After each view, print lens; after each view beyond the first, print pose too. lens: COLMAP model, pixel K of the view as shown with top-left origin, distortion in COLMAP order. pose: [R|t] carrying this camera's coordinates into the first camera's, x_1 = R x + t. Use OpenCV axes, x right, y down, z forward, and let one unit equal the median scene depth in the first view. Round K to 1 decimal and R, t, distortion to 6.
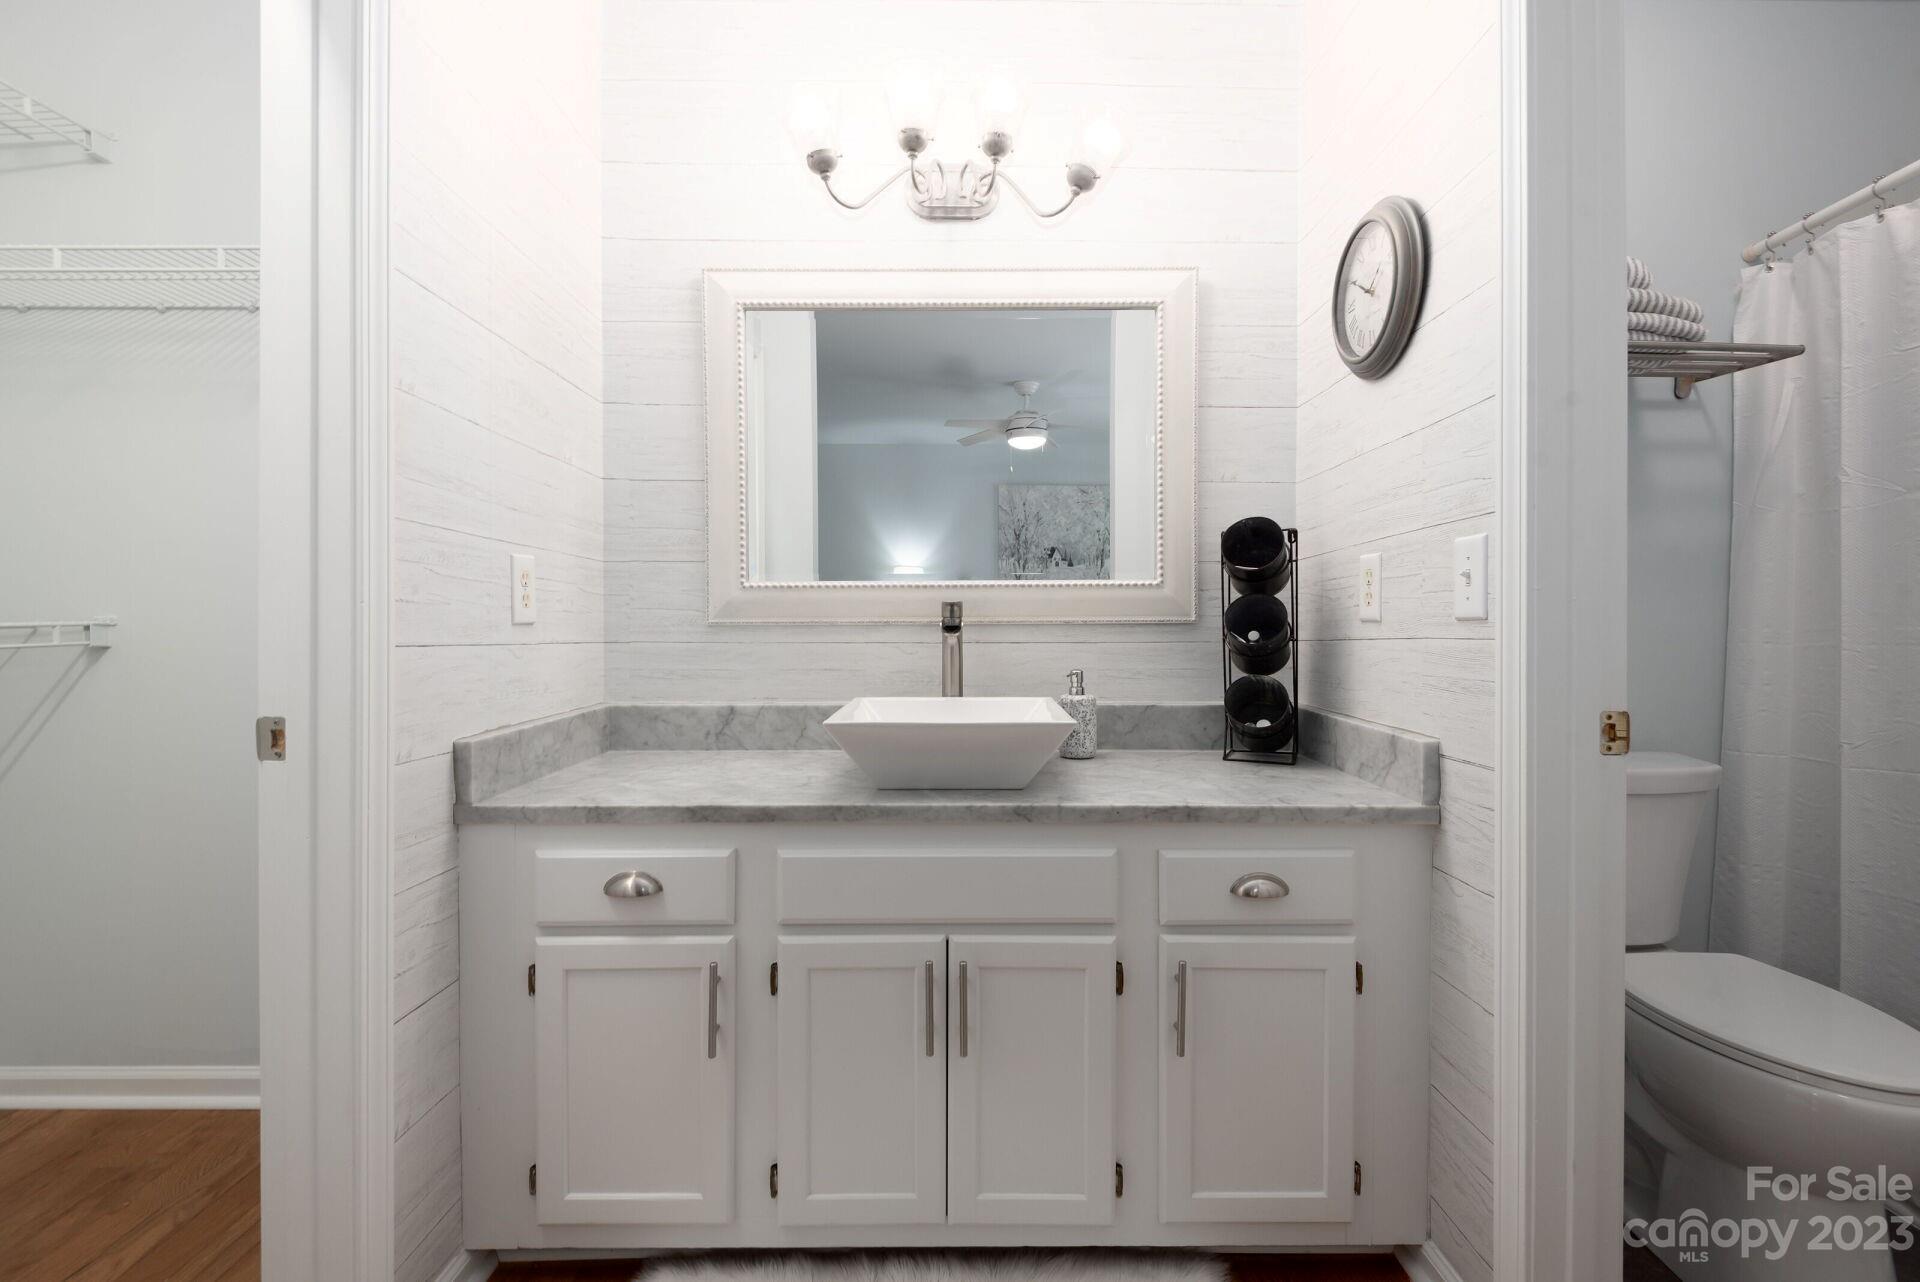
lens RADIAL K [[873.3, 0, 954.4], [0, 873.3, 635.6], [0, 0, 1]] dist [0.031319, -0.022916]
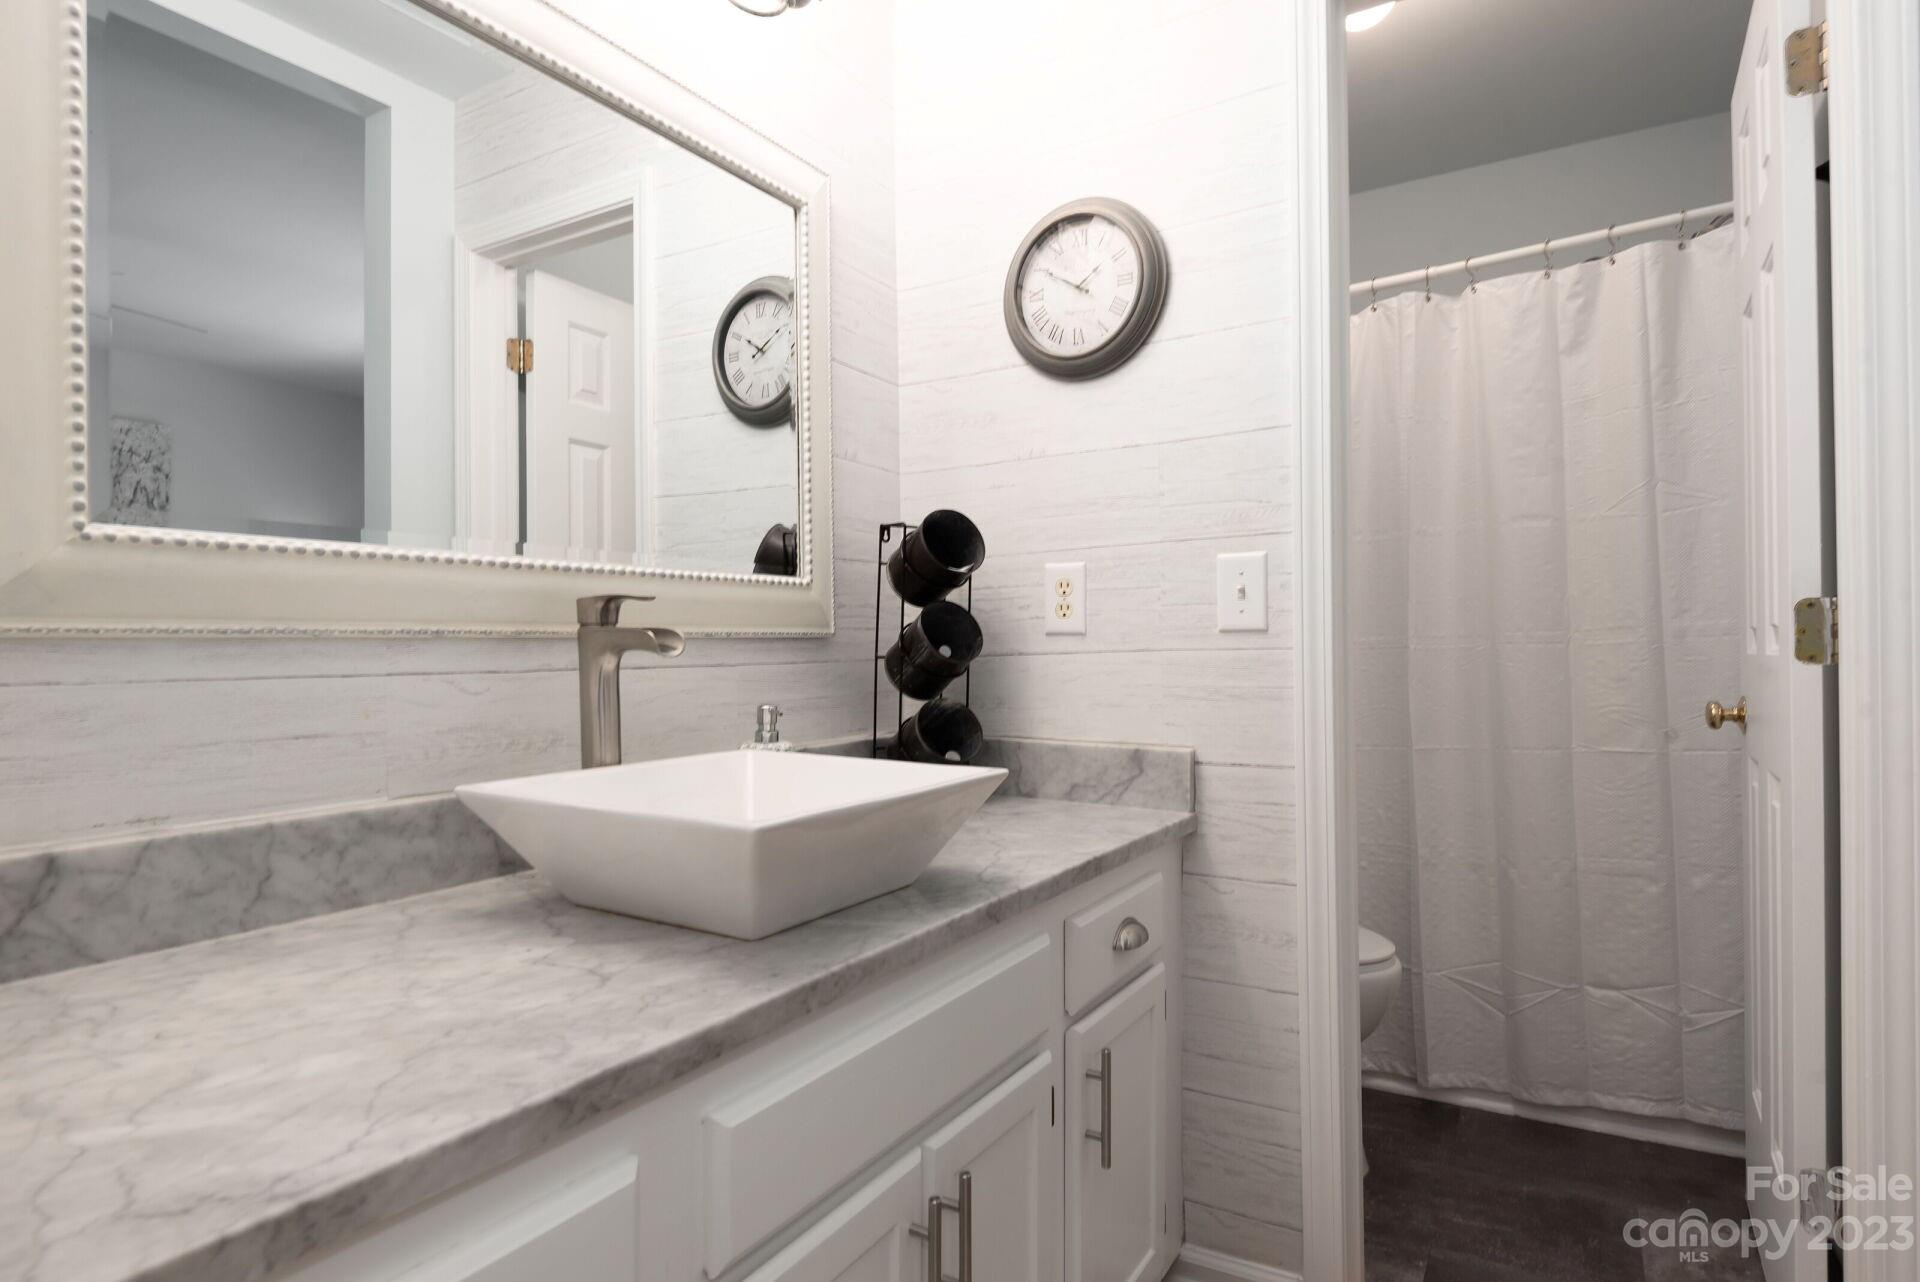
lens RADIAL K [[1032.6, 0, 960.0], [0, 1032.6, 641.0], [0, 0, 1]] dist [0.003188, -0.000944]
pose [[0.493807, 0.001811, 0.869569, -0.604269], [0.017924, 0.999764, -0.012261, 0.002878], [-0.869387, 0.021641, 0.493658, 0.604761]]
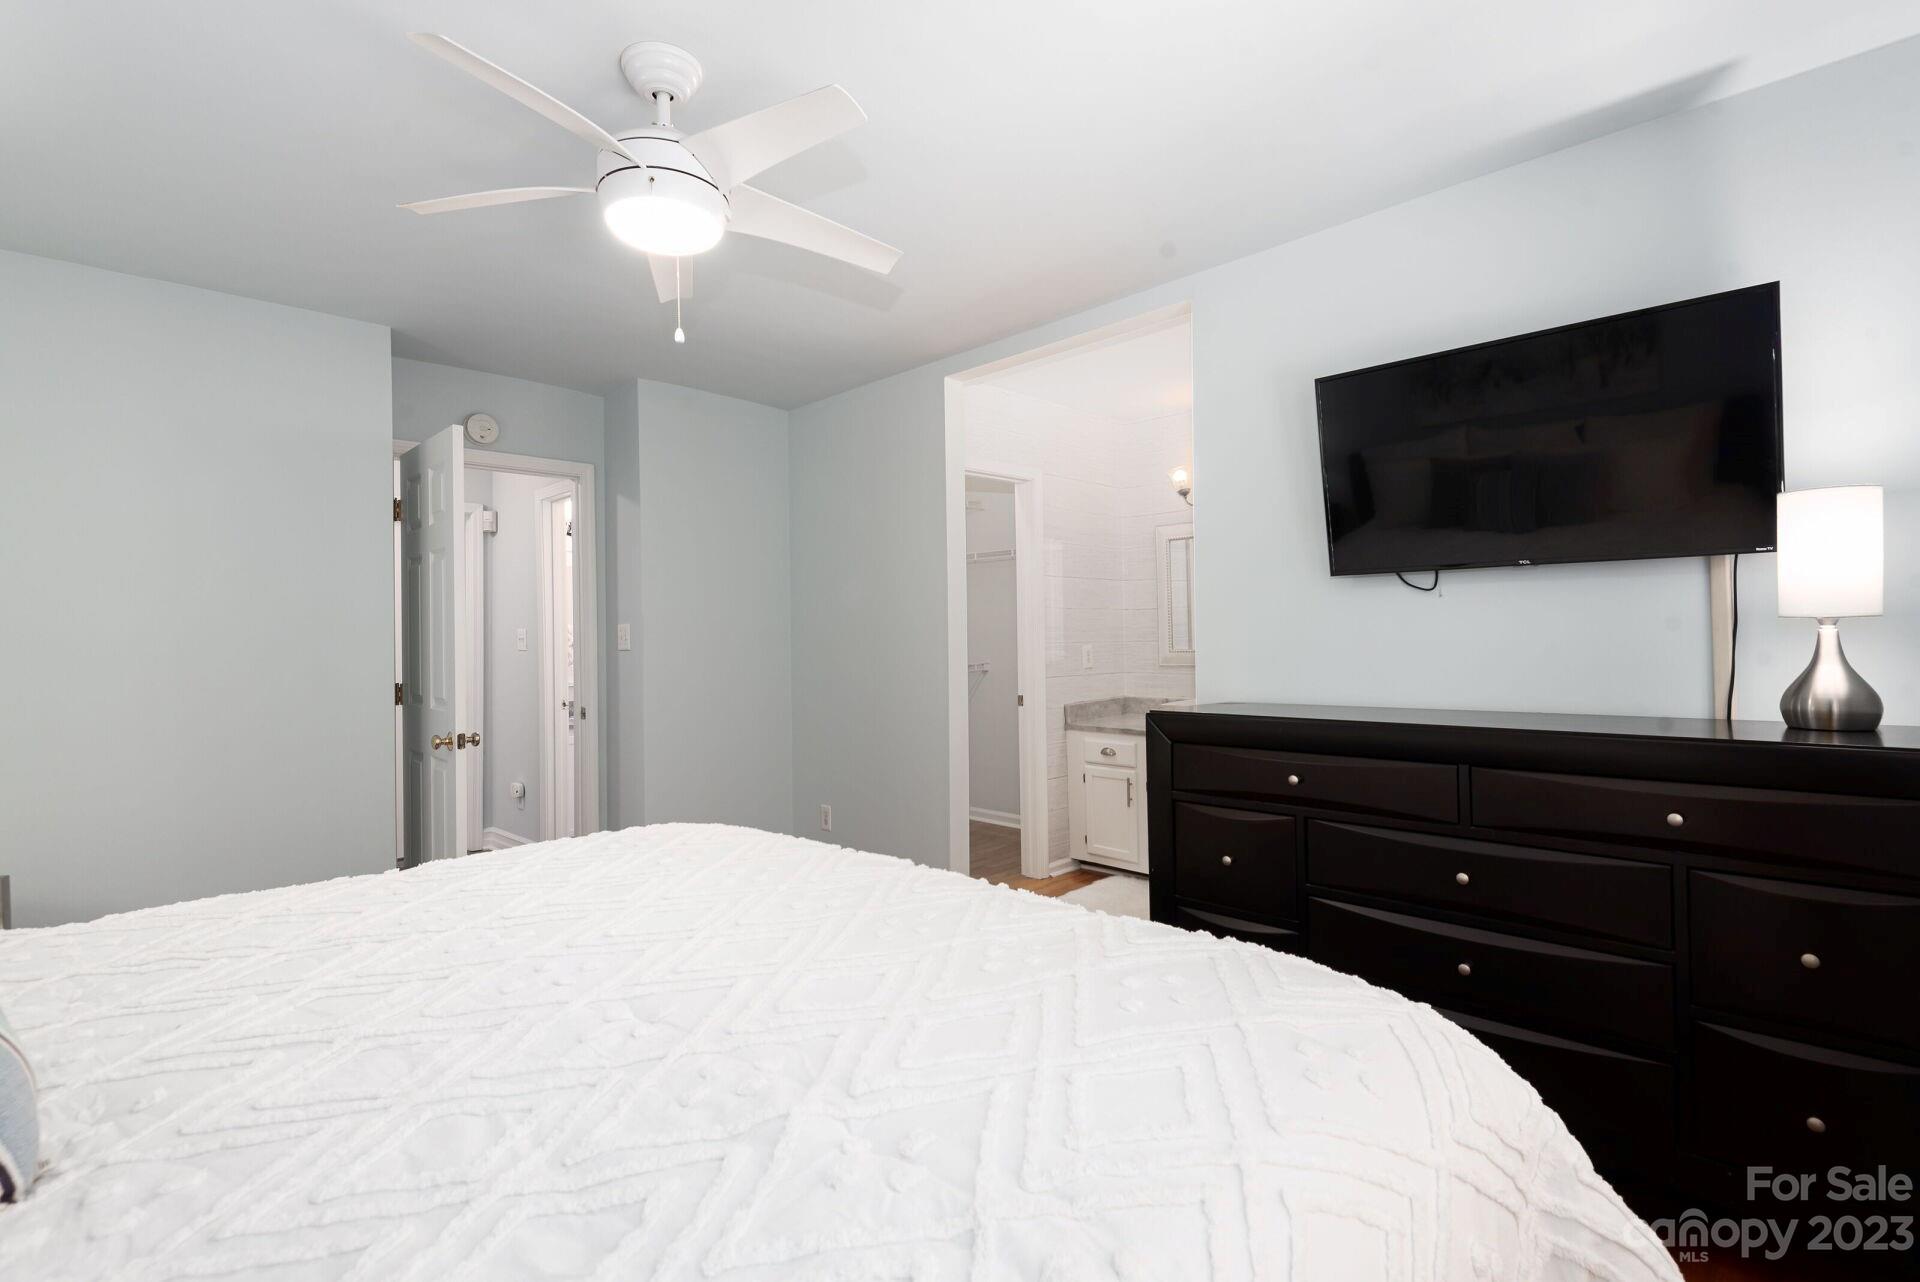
lens RADIAL K [[873.3, 0, 954.4], [0, 873.3, 635.6], [0, 0, 1]] dist [0.031319, -0.022916]
pose [[0.699994, -0.014422, -0.714003, 1.516292], [0.013662, 0.999884, -0.006802, -0.125014], [0.714018, -0.004994, 0.700110, -1.624053]]
